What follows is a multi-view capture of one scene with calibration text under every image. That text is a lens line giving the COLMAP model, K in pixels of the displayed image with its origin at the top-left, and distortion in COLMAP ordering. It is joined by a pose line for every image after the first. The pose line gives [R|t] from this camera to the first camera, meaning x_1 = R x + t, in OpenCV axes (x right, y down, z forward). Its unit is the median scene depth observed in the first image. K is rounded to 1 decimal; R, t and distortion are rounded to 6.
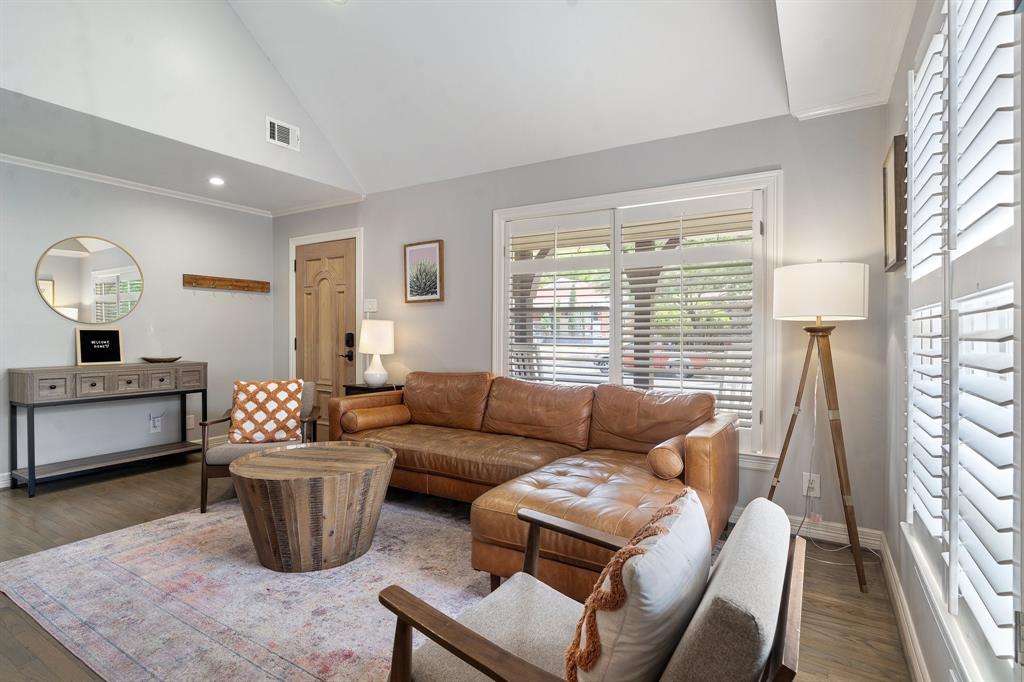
lens RADIAL K [[483.3, 0, 506.4], [0, 483.3, 331.9], [0, 0, 1]] dist [-0.012212, 0.000510]
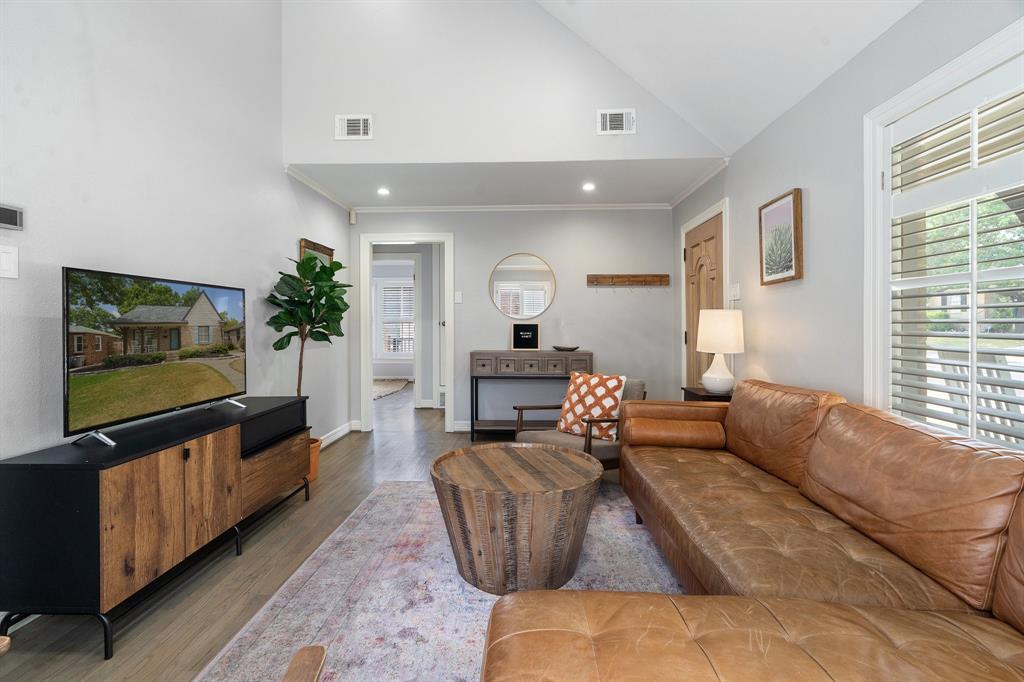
lens RADIAL K [[463.8, 0, 531.0], [0, 463.8, 320.6], [0, 0, 1]] dist [-0.015874, 0.004735]
pose [[0.515485, -0.010371, -0.856836, 0.233280], [0.003131, 0.999943, -0.010220, -0.000116], [0.856893, 0.002586, 0.515488, 0.357755]]
